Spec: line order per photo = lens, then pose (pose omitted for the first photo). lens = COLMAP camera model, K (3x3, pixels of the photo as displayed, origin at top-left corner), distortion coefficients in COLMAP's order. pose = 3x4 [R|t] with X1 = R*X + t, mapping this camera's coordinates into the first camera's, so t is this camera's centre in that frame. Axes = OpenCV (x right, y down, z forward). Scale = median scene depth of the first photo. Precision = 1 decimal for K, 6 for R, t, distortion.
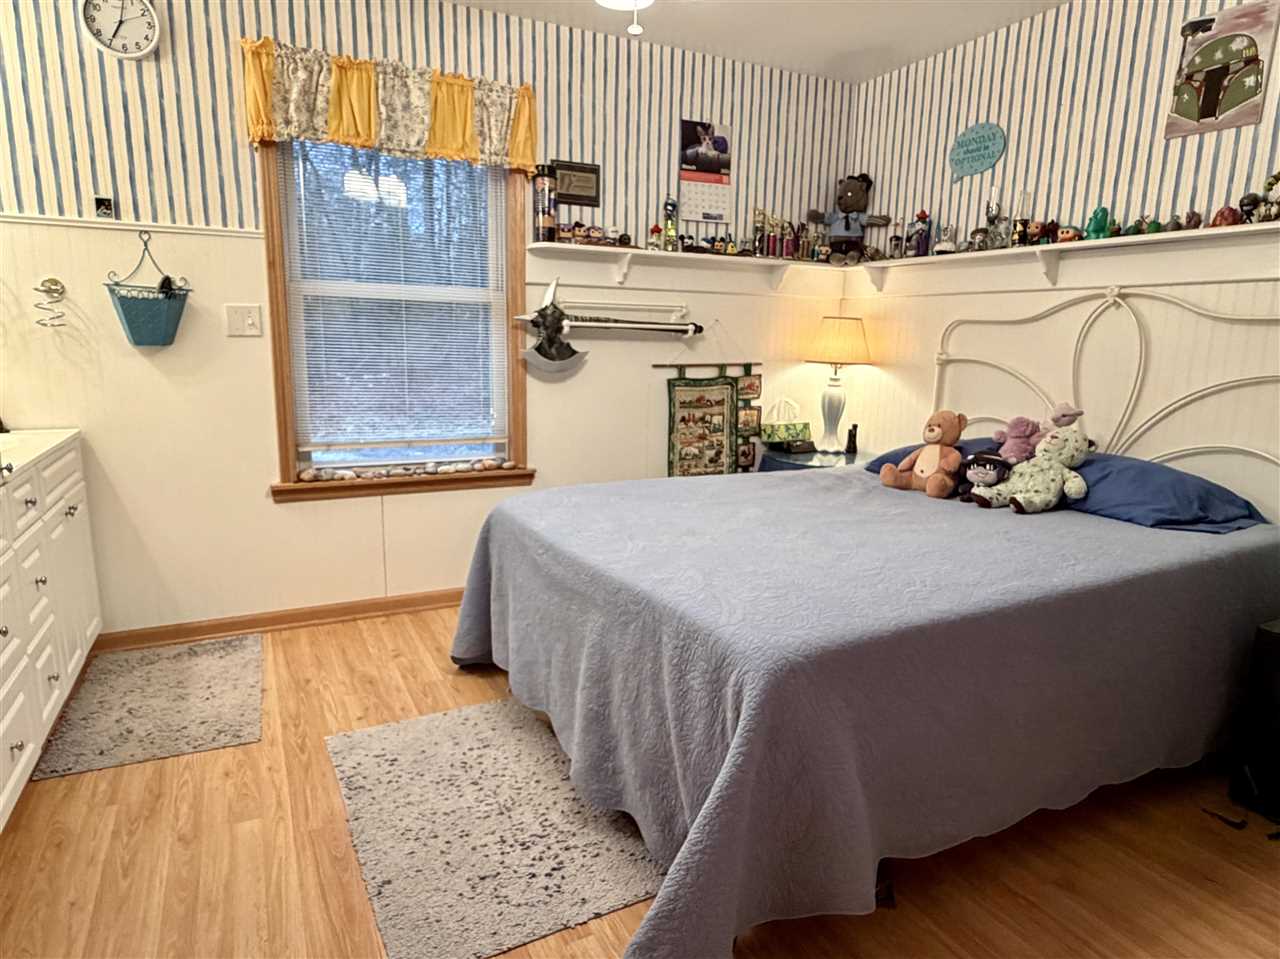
lens RADIAL K [[777.4, 0, 643.6], [0, 777.4, 488.1], [0, 0, 1]] dist [-0.001435, -0.003245]
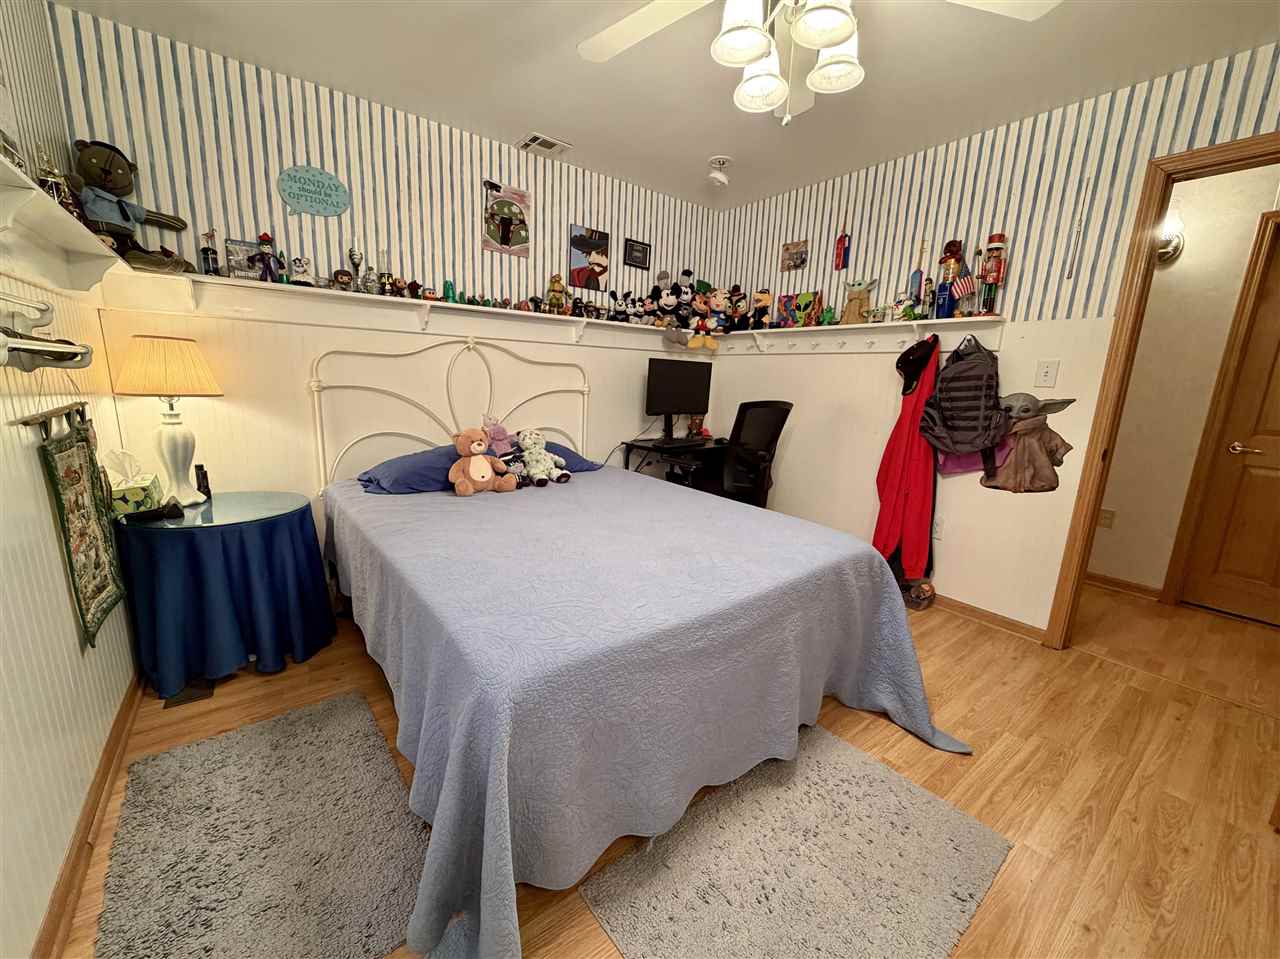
lens RADIAL K [[511.4, 0, 638.3], [0, 511.4, 476.6], [0, 0, 1]] dist [0.000945, 0.000499]
pose [[-0.170044, -0.216441, 0.961373, -0.499848], [0.150114, 0.958506, 0.242347, -0.189774], [-0.973936, 0.185525, -0.130498, 0.861718]]
